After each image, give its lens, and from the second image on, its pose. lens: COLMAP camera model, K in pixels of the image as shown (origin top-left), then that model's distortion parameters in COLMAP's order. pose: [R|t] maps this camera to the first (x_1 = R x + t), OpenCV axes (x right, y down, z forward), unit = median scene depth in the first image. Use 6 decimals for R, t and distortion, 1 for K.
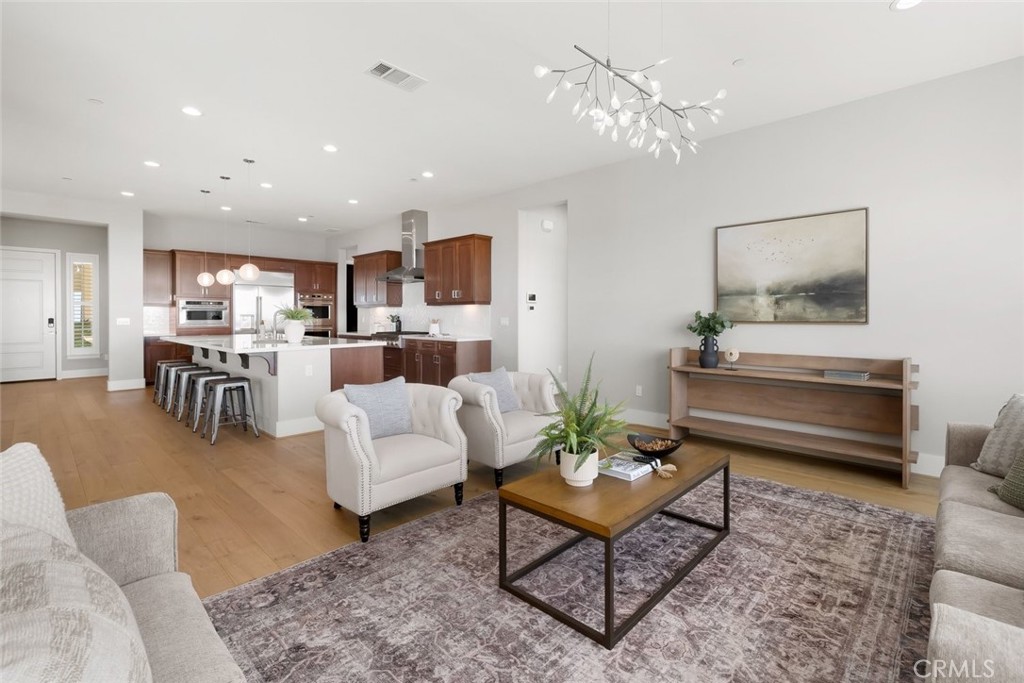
lens RADIAL K [[441.4, 0, 526.8], [0, 441.4, 321.5], [0, 0, 1]] dist [0.002116, 0.000562]
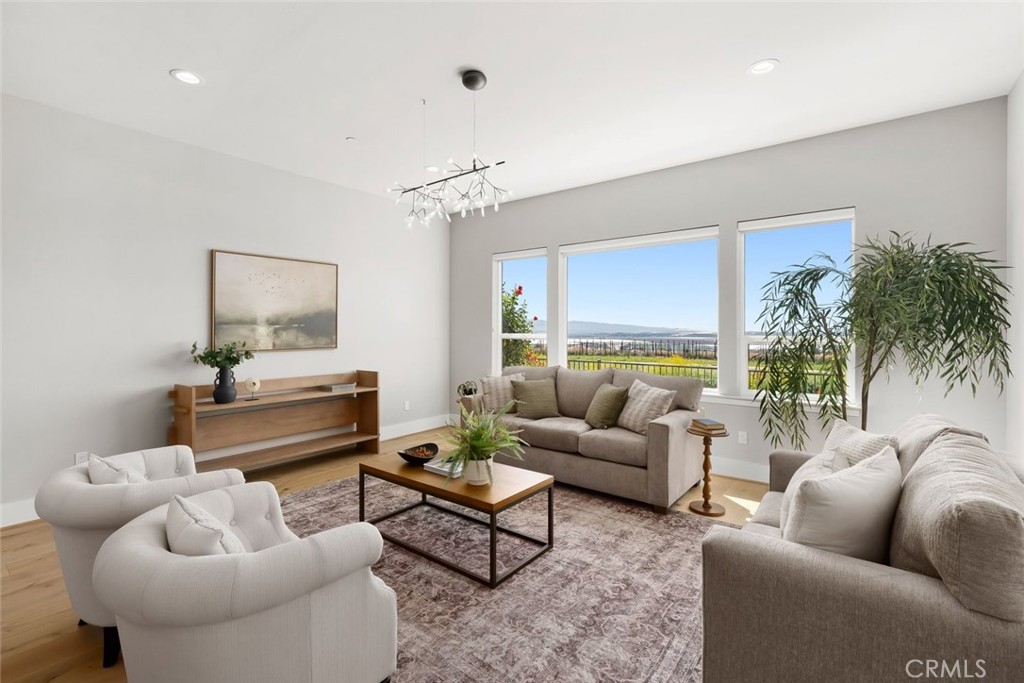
lens RADIAL K [[441.4, 0, 518.1], [0, 441.4, 334.3], [0, 0, 1]] dist [0.002116, 0.000562]
pose [[-0.053794, -0.007386, 0.998525, -0.622232], [0.016035, 0.999837, 0.008260, -0.040795], [-0.998423, 0.016456, -0.053667, 0.500558]]
